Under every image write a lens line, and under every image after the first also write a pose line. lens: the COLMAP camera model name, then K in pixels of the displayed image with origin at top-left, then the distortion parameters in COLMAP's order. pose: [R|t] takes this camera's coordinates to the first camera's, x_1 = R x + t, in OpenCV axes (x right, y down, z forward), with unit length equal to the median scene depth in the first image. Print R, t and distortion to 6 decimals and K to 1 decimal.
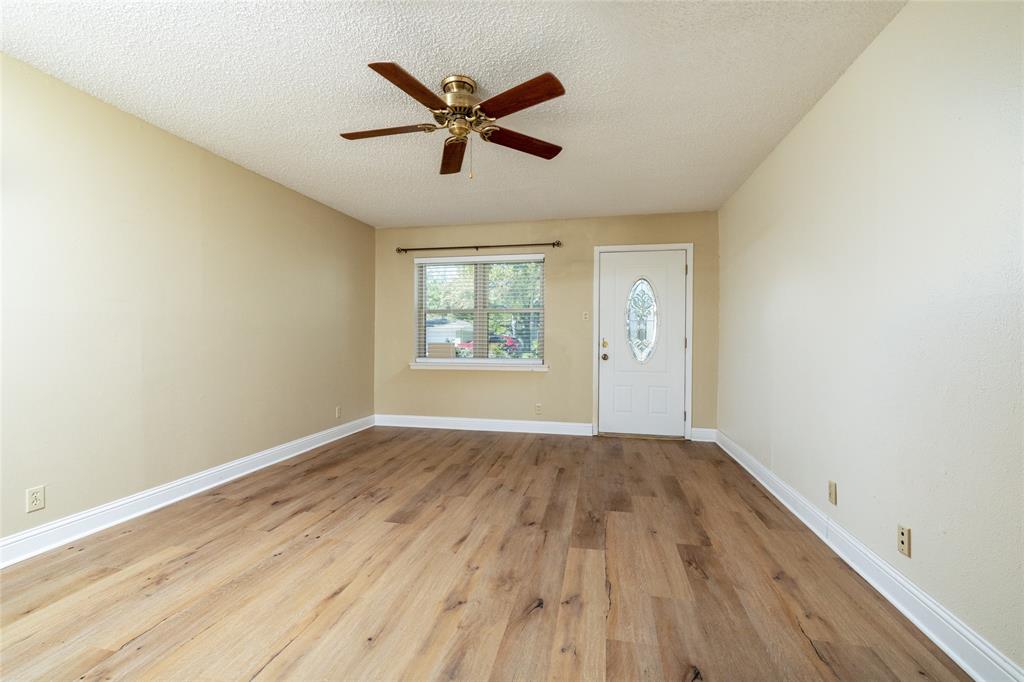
lens RADIAL K [[438.5, 0, 517.9], [0, 438.5, 341.0], [0, 0, 1]] dist [-0.001470, -0.000094]
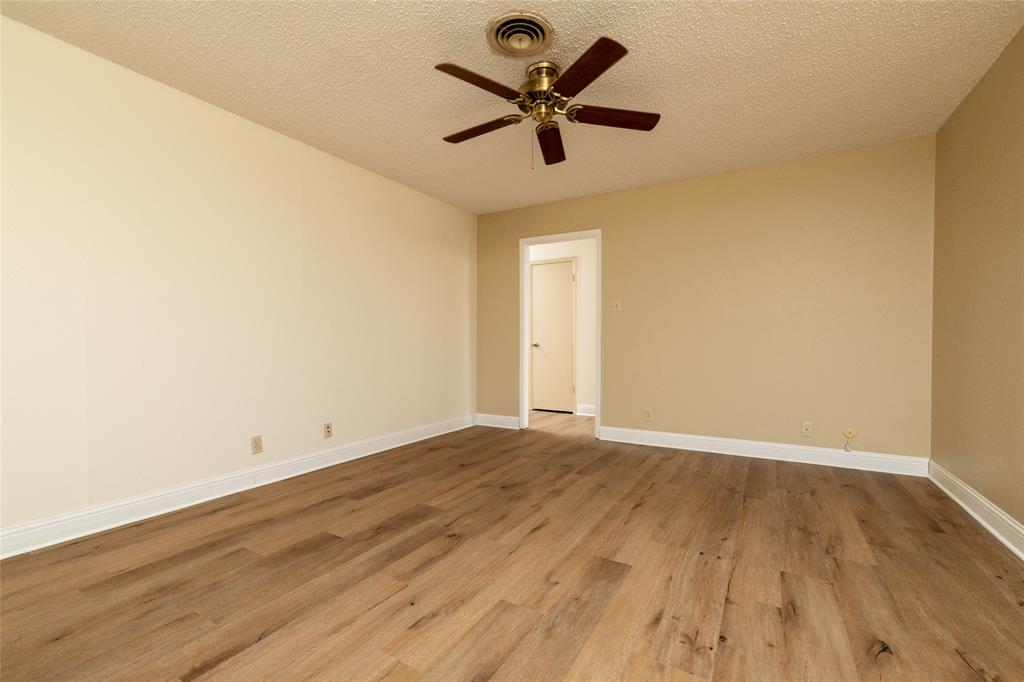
lens RADIAL K [[438.5, 0, 517.9], [0, 438.5, 341.0], [0, 0, 1]] dist [-0.001470, -0.000094]
pose [[-0.947269, -0.003762, 0.320418, -0.384769], [-0.000478, 0.999947, 0.010325, 0.032530], [-0.320440, 0.009628, -0.947220, 1.878613]]
